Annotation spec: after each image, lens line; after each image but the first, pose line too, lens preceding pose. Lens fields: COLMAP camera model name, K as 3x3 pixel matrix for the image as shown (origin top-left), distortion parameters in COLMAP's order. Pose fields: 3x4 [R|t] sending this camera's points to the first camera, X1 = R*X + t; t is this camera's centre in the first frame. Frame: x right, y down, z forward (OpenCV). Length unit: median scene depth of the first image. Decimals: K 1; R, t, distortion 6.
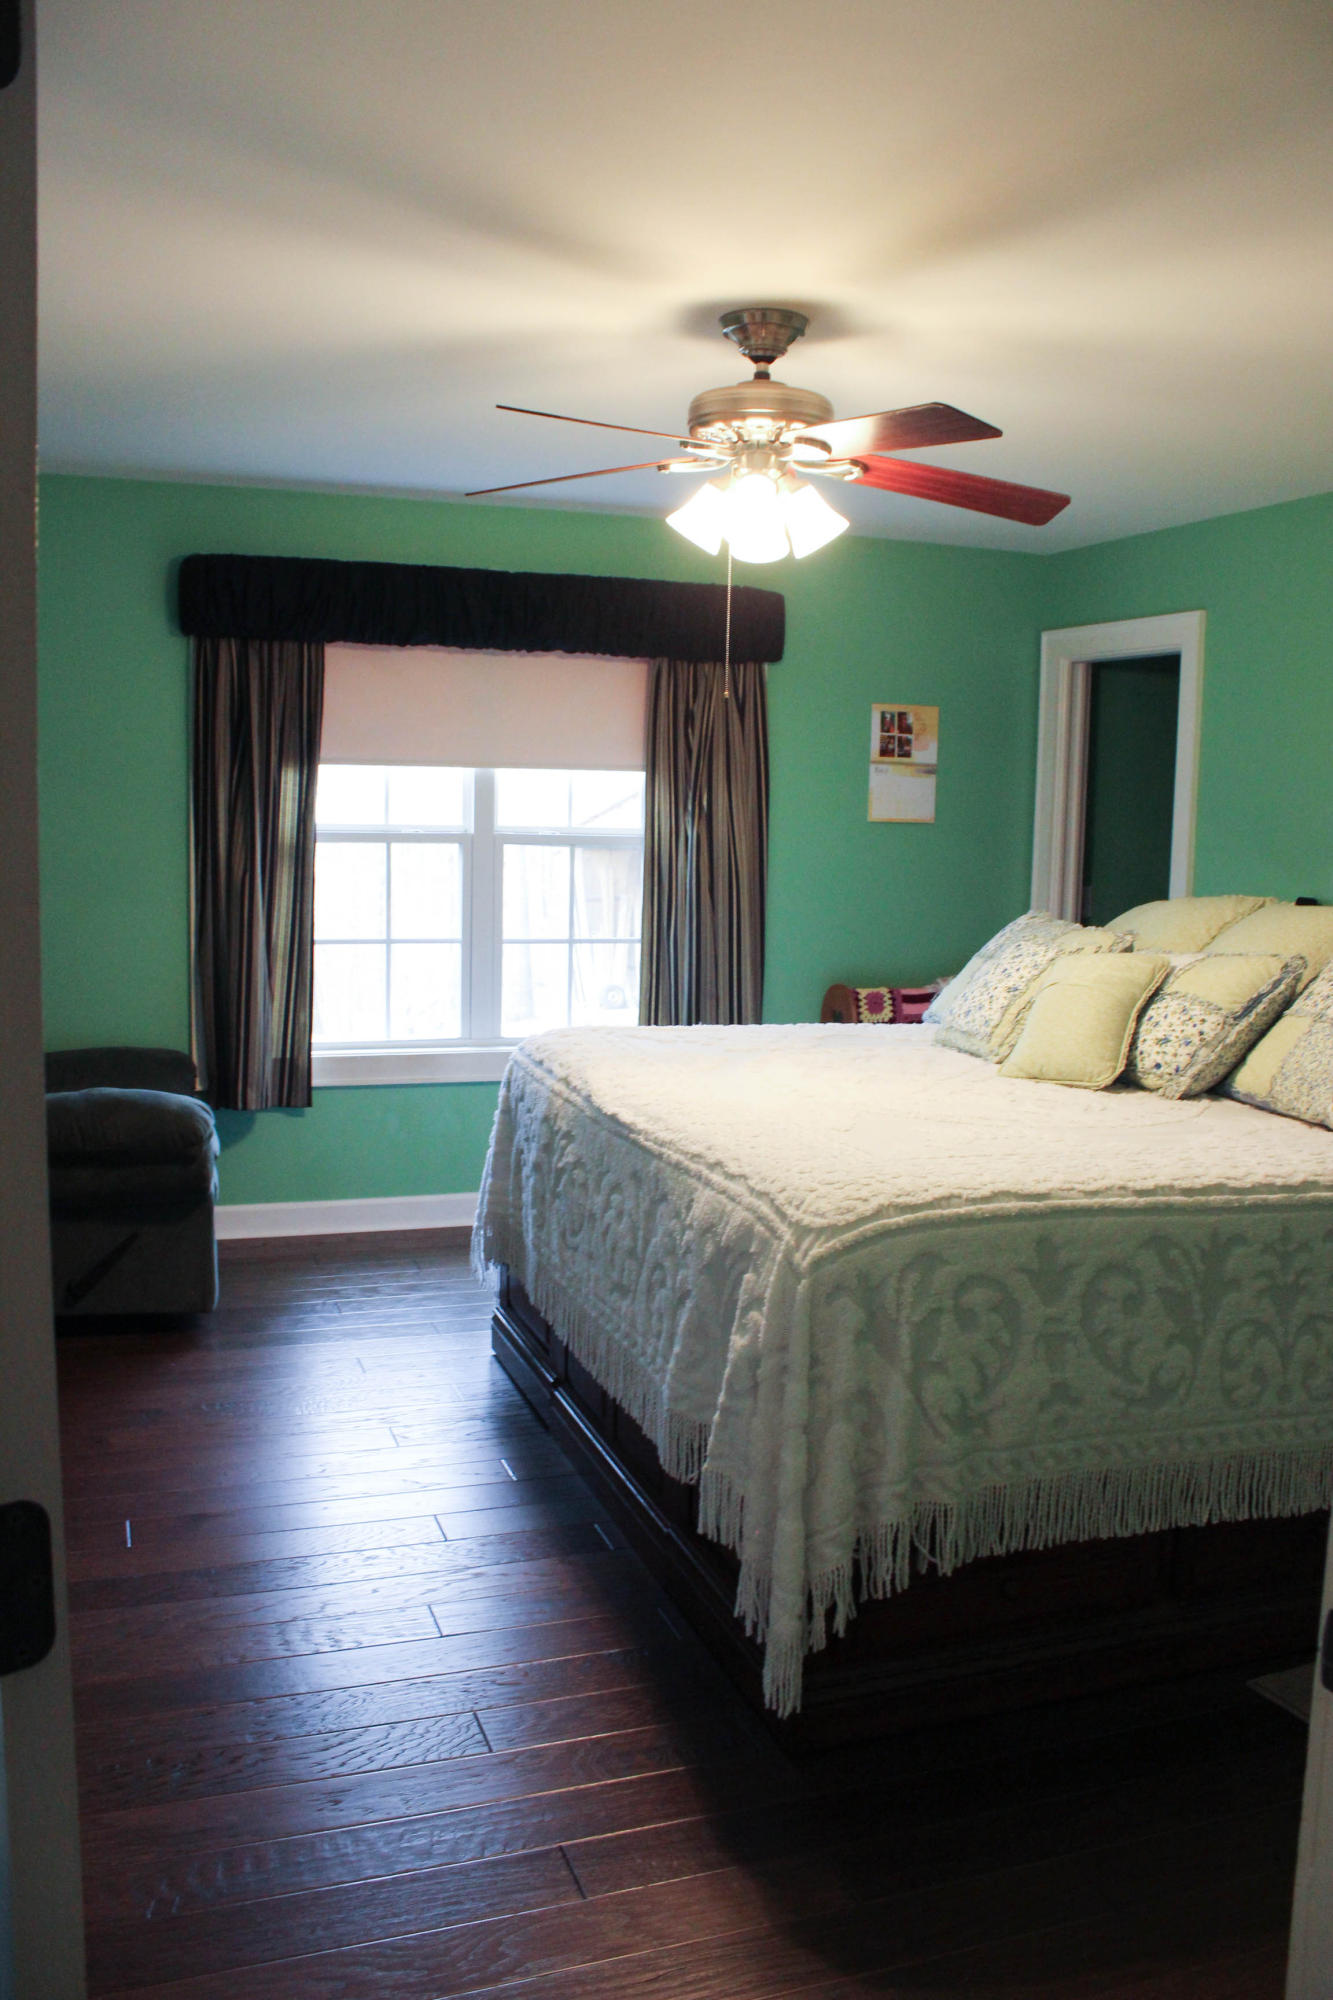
lens RADIAL K [[1638.6, 0, 666.5], [0, 1638.6, 1000.0], [0, 0, 1]] dist [-0.005266, -0.003806]
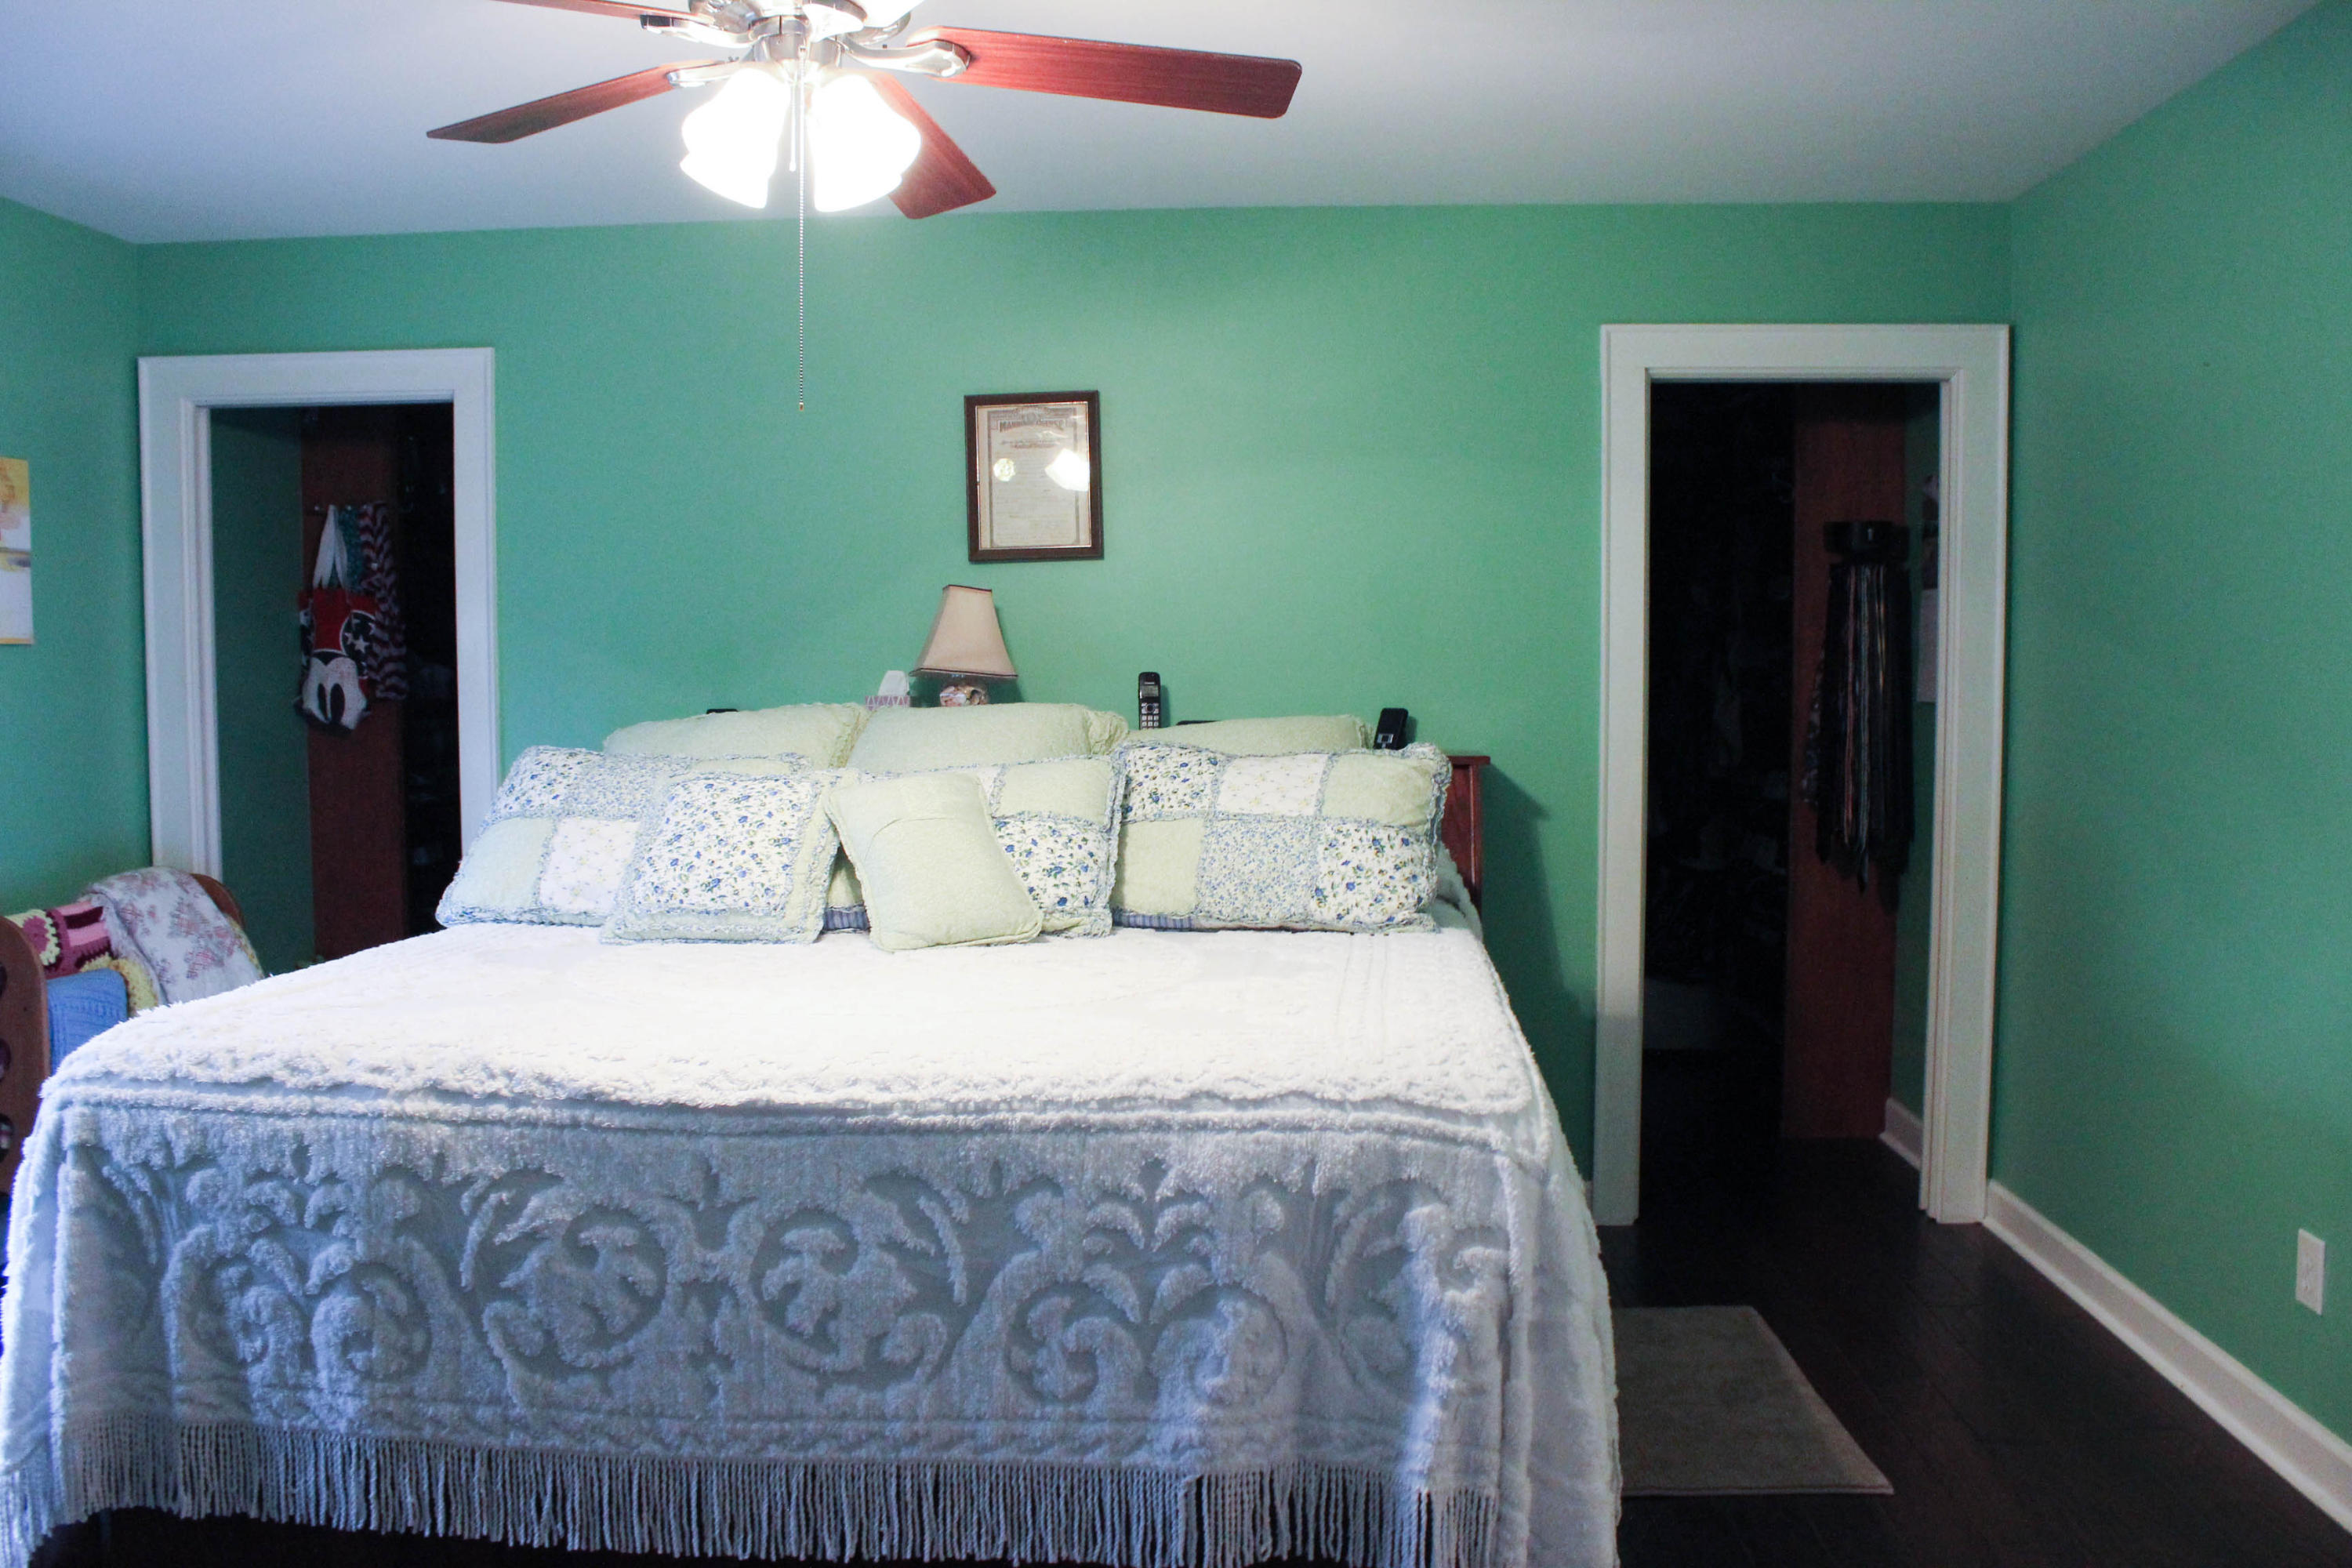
lens RADIAL K [[2006.0, 0, 1176.0], [0, 2006.0, 784.0], [0, 0, 1]] dist [-0.132444, 0.005406]
pose [[0.414936, -0.087338, 0.905649, -0.571511], [0.124123, 0.991510, 0.038750, -0.049129], [-0.901344, 0.096333, 0.422254, 0.520661]]
